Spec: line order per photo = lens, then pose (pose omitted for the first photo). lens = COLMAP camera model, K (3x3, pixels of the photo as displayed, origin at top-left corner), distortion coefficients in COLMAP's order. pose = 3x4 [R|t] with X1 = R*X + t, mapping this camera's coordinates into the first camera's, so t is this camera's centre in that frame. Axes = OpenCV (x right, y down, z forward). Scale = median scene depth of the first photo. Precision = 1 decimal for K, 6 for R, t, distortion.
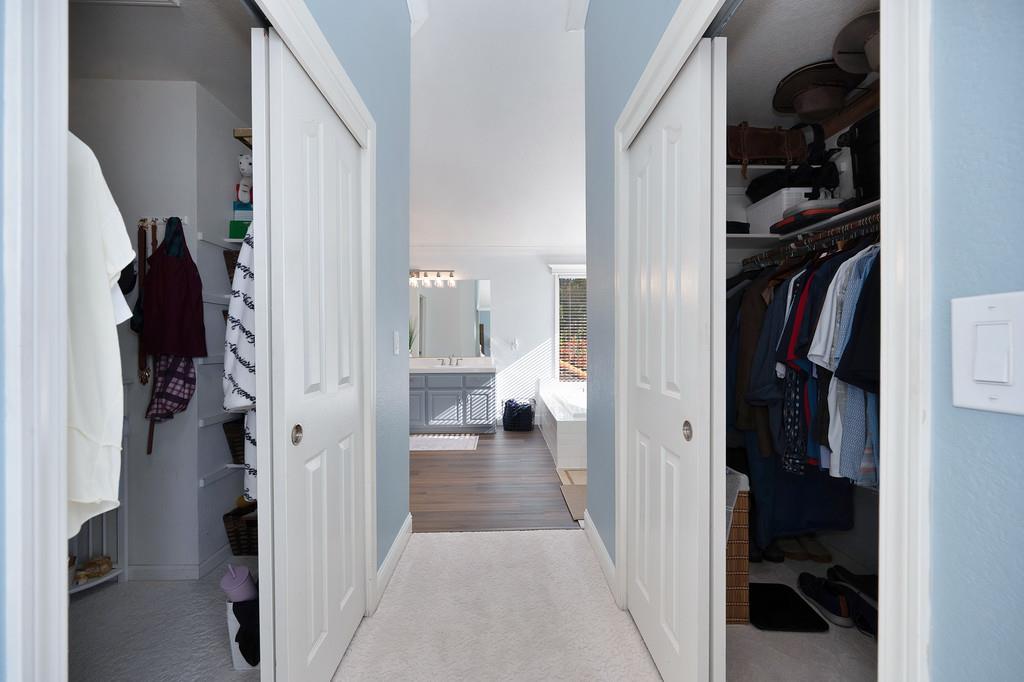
lens RADIAL K [[404.1, 0, 514.5], [0, 404.1, 343.8], [0, 0, 1]] dist [-0.000917, -0.000015]
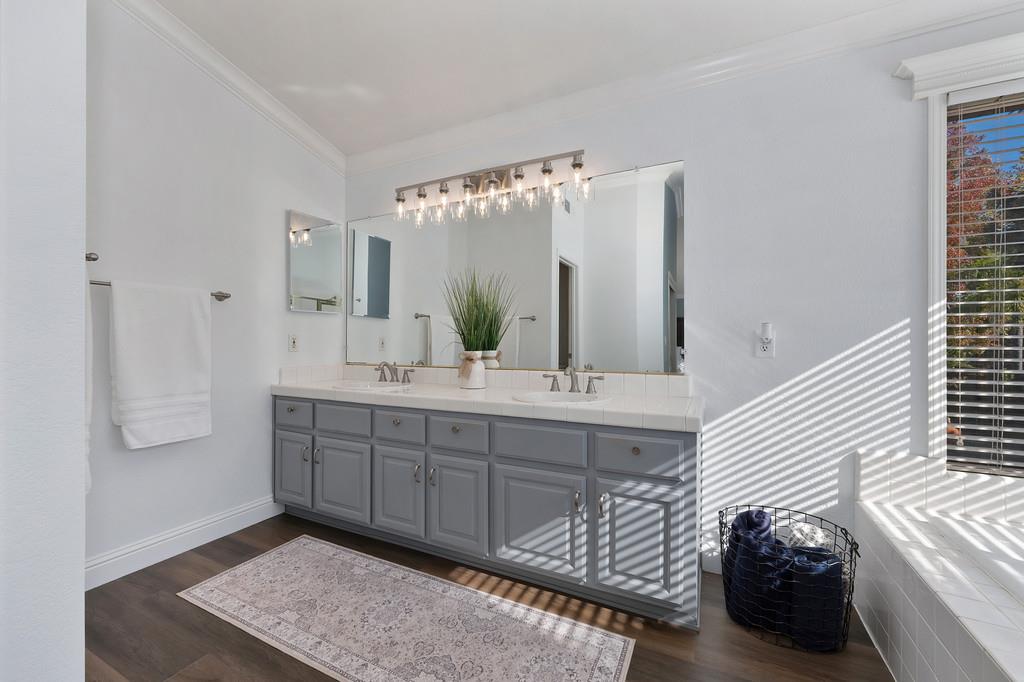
lens RADIAL K [[404.1, 0, 514.5], [0, 404.1, 343.8], [0, 0, 1]] dist [-0.000917, -0.000015]
pose [[0.884819, 0.002294, -0.465929, -0.028258], [-0.006244, 0.999956, -0.006934, 0.009997], [0.465893, 0.009044, 0.884795, 0.677048]]
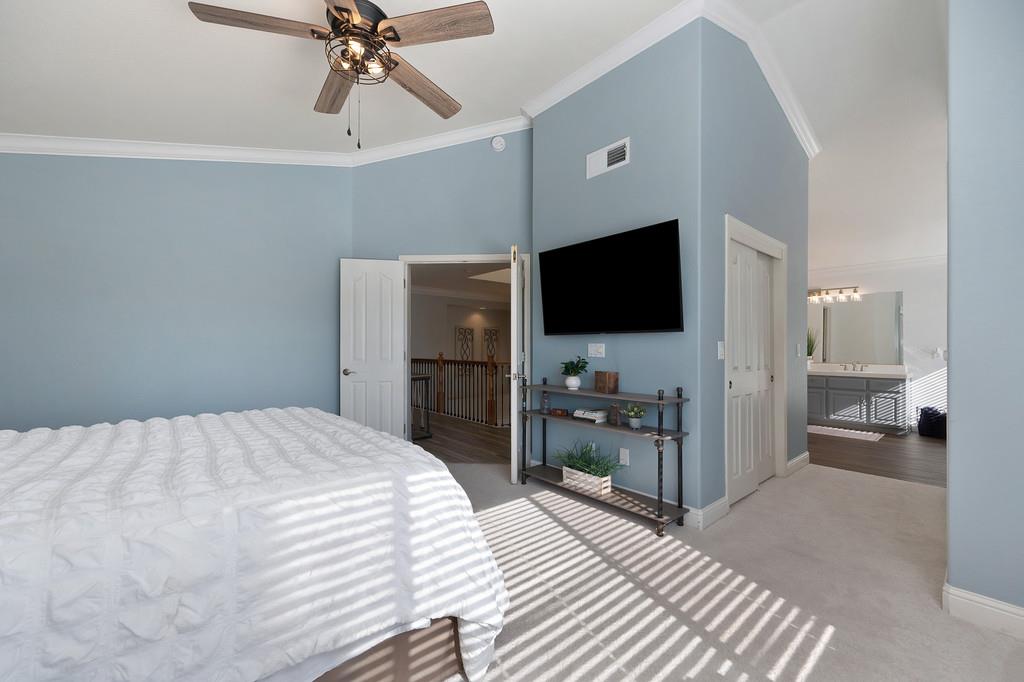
lens RADIAL K [[407.5, 0, 510.0], [0, 407.5, 344.7], [0, 0, 1]] dist [-0.000843, -0.000101]
pose [[0.623554, 0.000076, -0.781780, 0.142816], [-0.009355, 0.999929, -0.007365, -0.002251], [0.781724, 0.011906, 0.623511, -0.502391]]
